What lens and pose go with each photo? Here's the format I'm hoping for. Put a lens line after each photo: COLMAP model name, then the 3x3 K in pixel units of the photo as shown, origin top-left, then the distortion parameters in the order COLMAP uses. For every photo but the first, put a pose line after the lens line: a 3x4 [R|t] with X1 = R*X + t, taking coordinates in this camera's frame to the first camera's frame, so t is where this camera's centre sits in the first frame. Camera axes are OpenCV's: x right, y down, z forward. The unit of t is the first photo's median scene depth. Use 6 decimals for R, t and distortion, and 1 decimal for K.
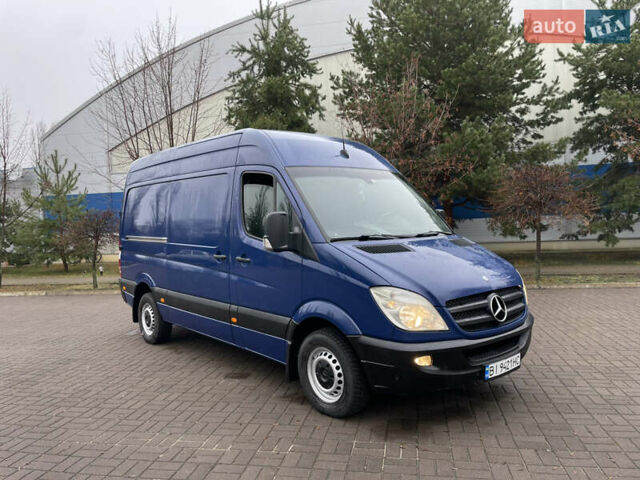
lens RADIAL K [[486.5, 0, 313.2], [0, 486.5, 247.9], [0, 0, 1]] dist [0.092126, -0.120193]
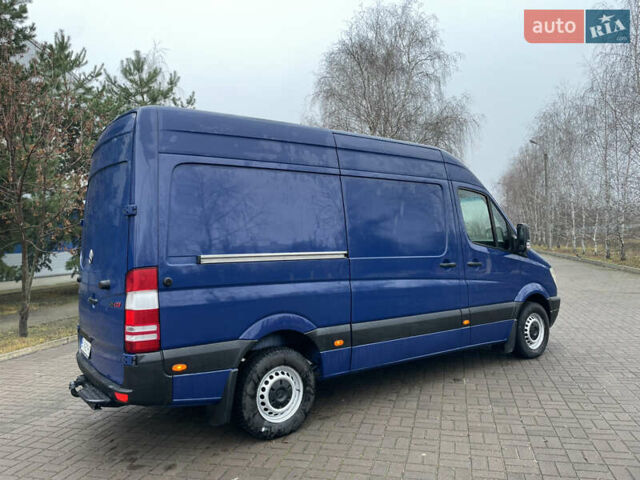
lens RADIAL K [[485.3, 0, 314.7], [0, 485.3, 238.6], [0, 0, 1]] dist [0.093971, -0.121963]
pose [[0.082106, 0.056499, 0.995021, -0.458250], [0.097770, 0.993119, -0.064458, 0.001164], [-0.991816, 0.102575, 0.076017, 0.446087]]
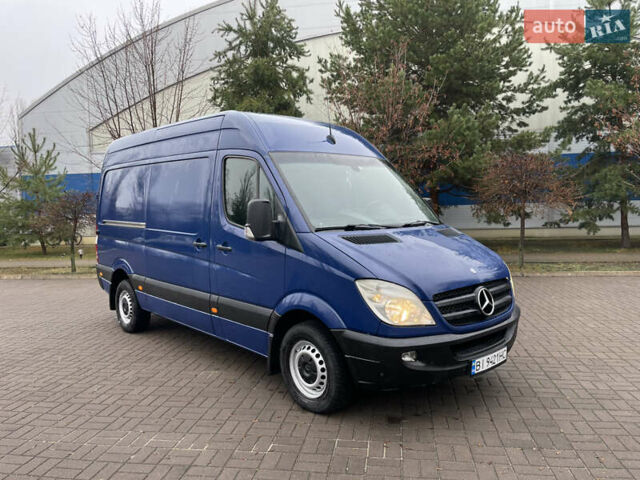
lens RADIAL K [[485.0, 0, 320.0], [0, 485.0, 240.0], [0, 0, 1]] dist [0.093067, -0.120263]
pose [[0.999081, 0.010560, 0.041551, 0.001656], [-0.011286, 0.999787, 0.017283, -0.003577], [-0.041360, -0.017736, 0.998987, 0.012358]]
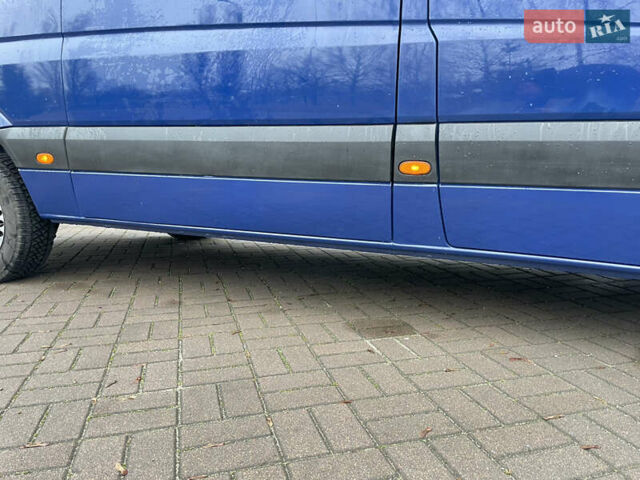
lens RADIAL K [[485.3, 0, 314.7], [0, 485.3, 238.6], [0, 0, 1]] dist [0.093971, -0.121963]
pose [[0.885602, -0.024282, 0.463809, -0.139153], [-0.014677, 0.996671, 0.080203, 0.061448], [-0.464212, -0.077835, 0.882297, 0.264258]]
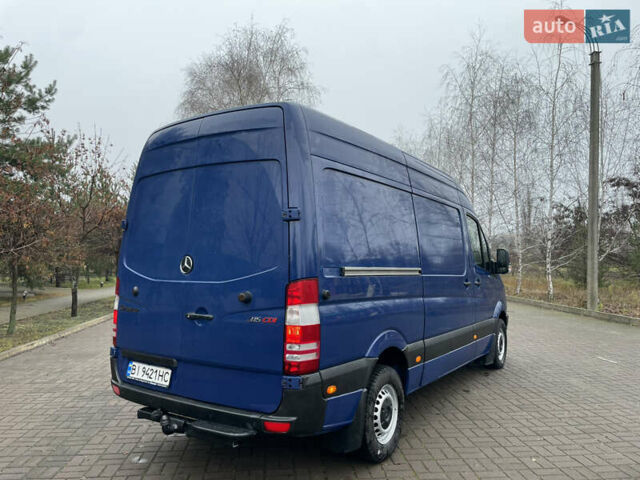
lens RADIAL K [[485.3, 0, 314.7], [0, 485.3, 238.6], [0, 0, 1]] dist [0.093971, -0.121963]
pose [[-0.275565, 0.091172, 0.956949, -0.433370], [0.075893, 0.994448, -0.072890, -0.010409], [-0.958282, 0.052539, -0.280954, 0.610396]]
